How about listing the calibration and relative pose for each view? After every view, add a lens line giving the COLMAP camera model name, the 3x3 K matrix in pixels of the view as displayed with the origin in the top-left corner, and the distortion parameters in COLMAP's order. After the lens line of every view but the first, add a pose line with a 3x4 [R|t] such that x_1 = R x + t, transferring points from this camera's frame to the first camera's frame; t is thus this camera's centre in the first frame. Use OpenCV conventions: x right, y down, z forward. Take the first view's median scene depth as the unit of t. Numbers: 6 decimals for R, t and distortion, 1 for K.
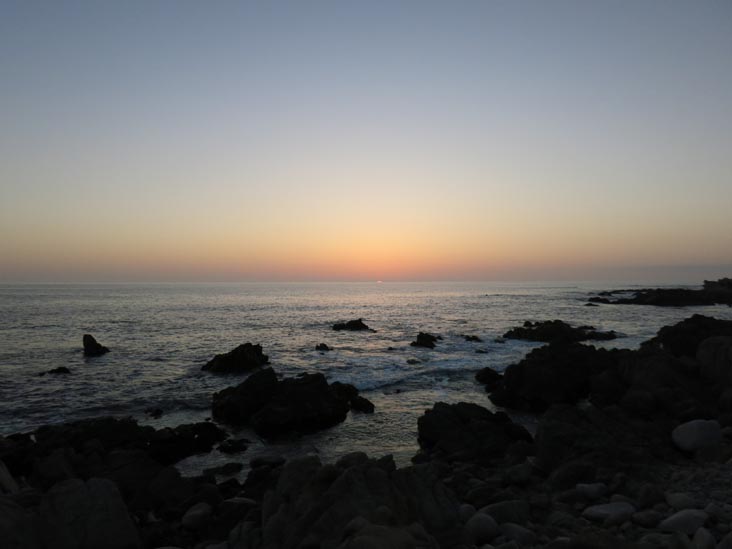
lens RADIAL K [[529.8, 0, 364.0], [0, 529.8, 270.4], [0, 0, 1]] dist [-0.053762, 0.016959]
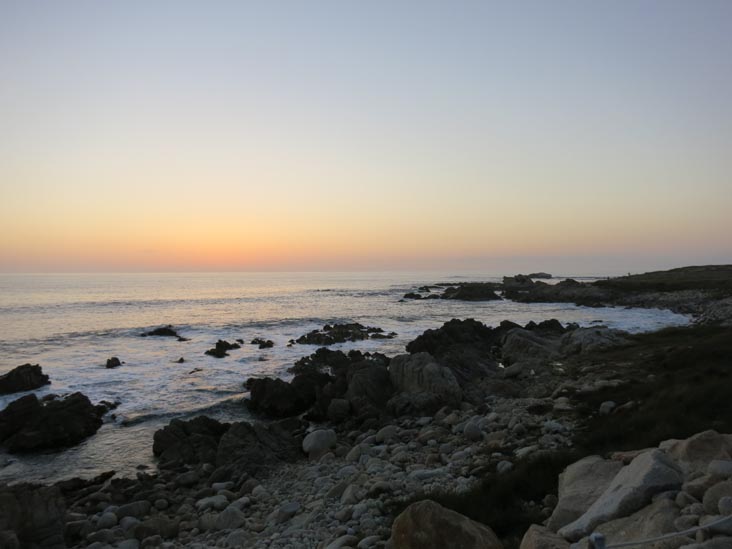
lens RADIAL K [[529.8, 0, 361.7], [0, 529.8, 266.9], [0, 0, 1]] dist [-0.053762, 0.016959]
pose [[0.960152, -0.000182, 0.279477, 0.261530], [-0.003149, 0.999929, 0.011469, -0.137498], [-0.279459, -0.011892, 0.960084, -0.329670]]
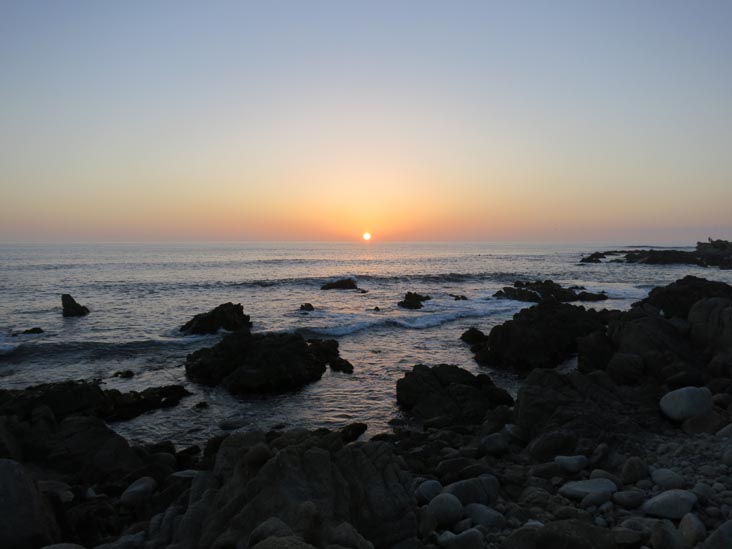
lens RADIAL K [[529.8, 0, 363.9], [0, 529.8, 271.2], [0, 0, 1]] dist [-0.053762, 0.016959]
pose [[0.999939, 0.002470, 0.010804, 0.038106], [-0.003298, 0.997004, 0.077282, 0.008350], [-0.010581, -0.077313, 0.996951, 0.068835]]
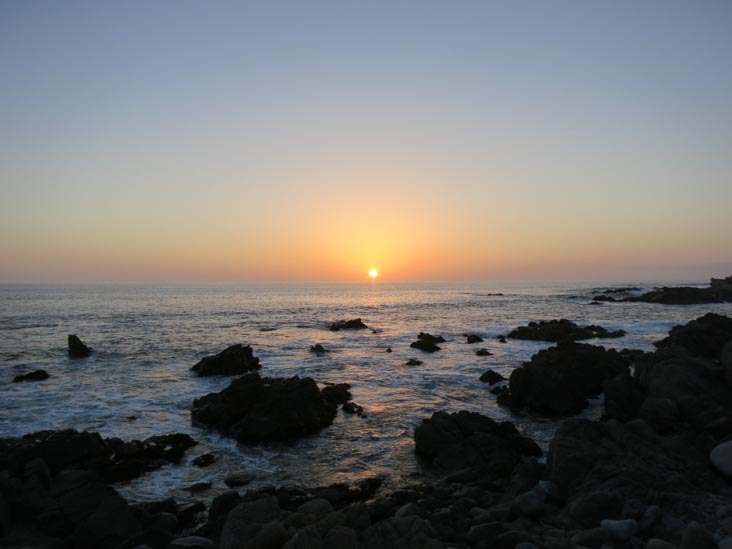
lens RADIAL K [[529.8, 0, 363.3], [0, 529.8, 270.7], [0, 0, 1]] dist [-0.053762, 0.016959]
pose [[0.999975, -0.002717, -0.006472, 0.025276], [0.002732, 0.999994, 0.002282, 0.008364], [0.006466, -0.002299, 0.999976, 0.117346]]
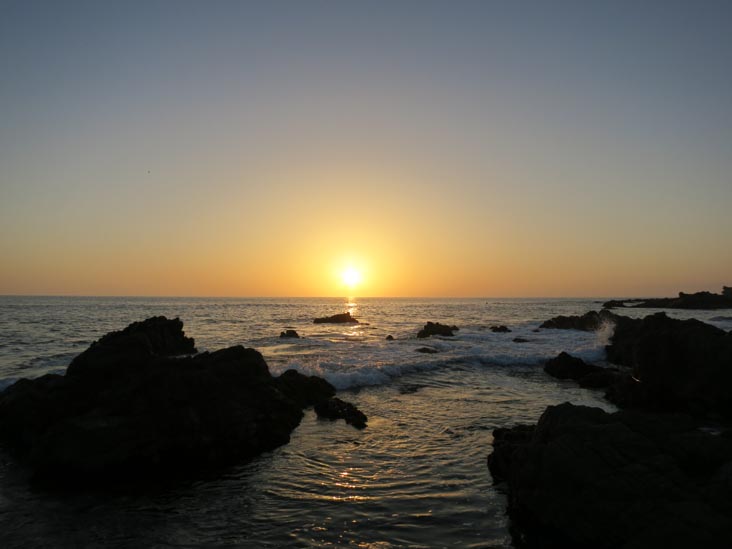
lens RADIAL K [[529.8, 0, 362.7], [0, 529.8, 278.3], [0, 0, 1]] dist [-0.053762, 0.016959]
pose [[0.999903, 0.004311, 0.013259, 0.013026], [-0.004097, 0.999862, -0.016101, 0.208352], [-0.013327, 0.016045, 0.999782, 0.792888]]
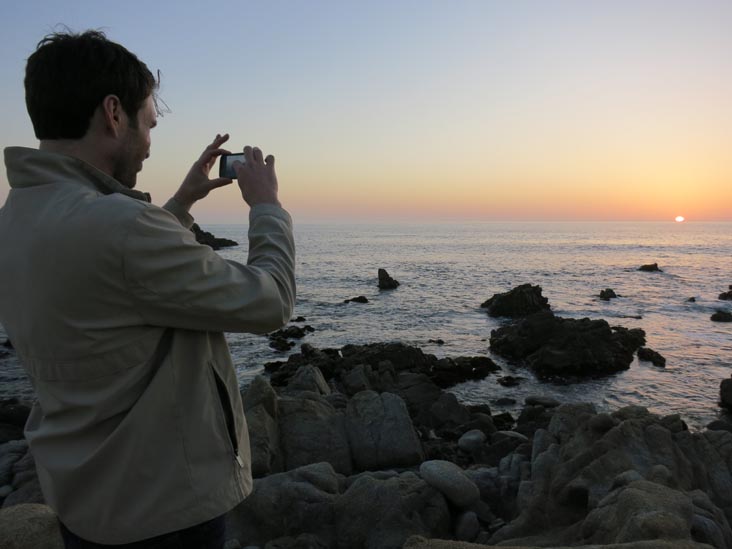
lens RADIAL K [[529.8, 0, 361.9], [0, 529.8, 273.2], [0, 0, 1]] dist [-0.053762, 0.016959]
pose [[0.866338, 0.046767, -0.497264, 0.005787], [0.012958, 0.993167, 0.115982, -0.002917], [0.499291, -0.106924, 0.859812, -0.011120]]
